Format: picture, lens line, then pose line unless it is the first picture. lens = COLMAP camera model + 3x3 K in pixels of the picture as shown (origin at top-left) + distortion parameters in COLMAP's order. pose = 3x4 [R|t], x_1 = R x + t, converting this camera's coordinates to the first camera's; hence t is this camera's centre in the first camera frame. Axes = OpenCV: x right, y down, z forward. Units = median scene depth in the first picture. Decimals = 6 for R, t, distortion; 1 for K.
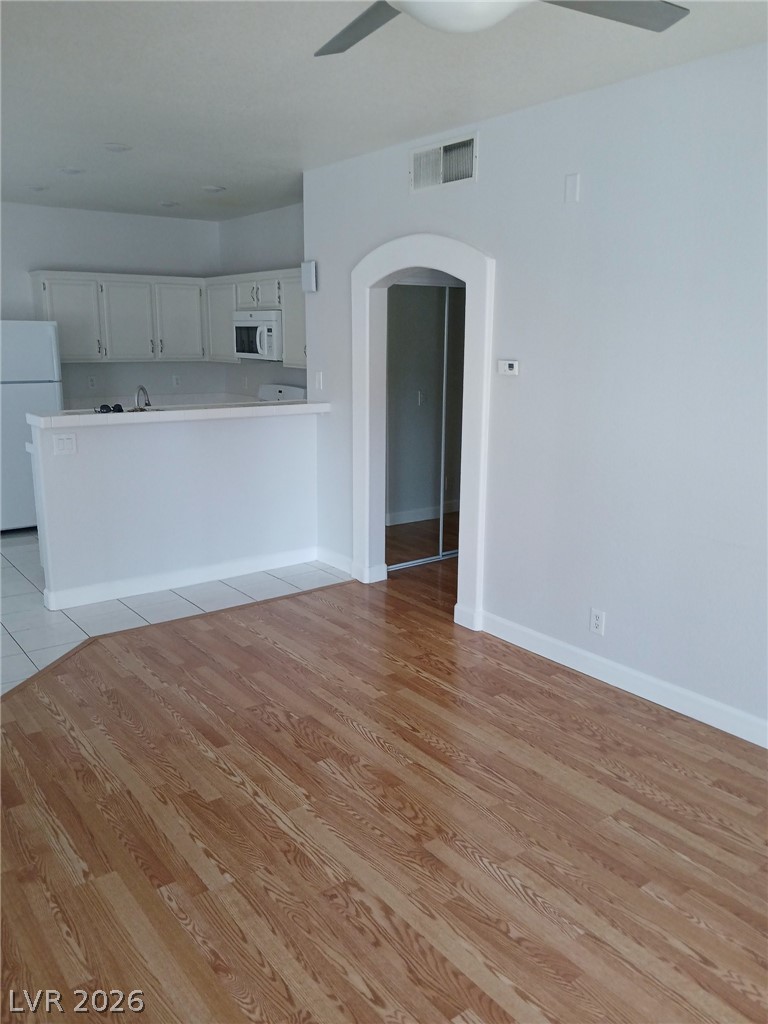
lens RADIAL K [[815.0, 0, 381.6], [0, 815.0, 485.1], [0, 0, 1]] dist [0.093678, -0.190251]
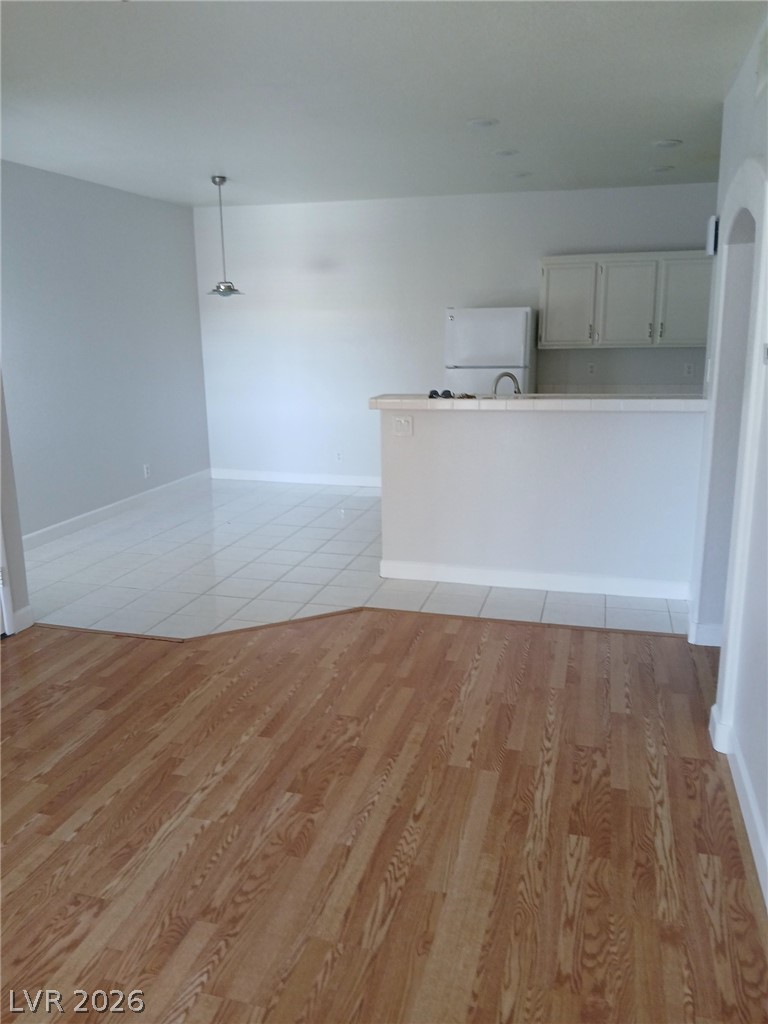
lens RADIAL K [[791.6, 0, 384.0], [0, 791.6, 512.0], [0, 0, 1]] dist [0.040947, -0.096597]
pose [[0.601750, 0.170526, -0.780268, 0.540248], [-0.127878, 0.984909, 0.116629, -0.073113], [0.788381, 0.029598, 0.614475, 0.467438]]
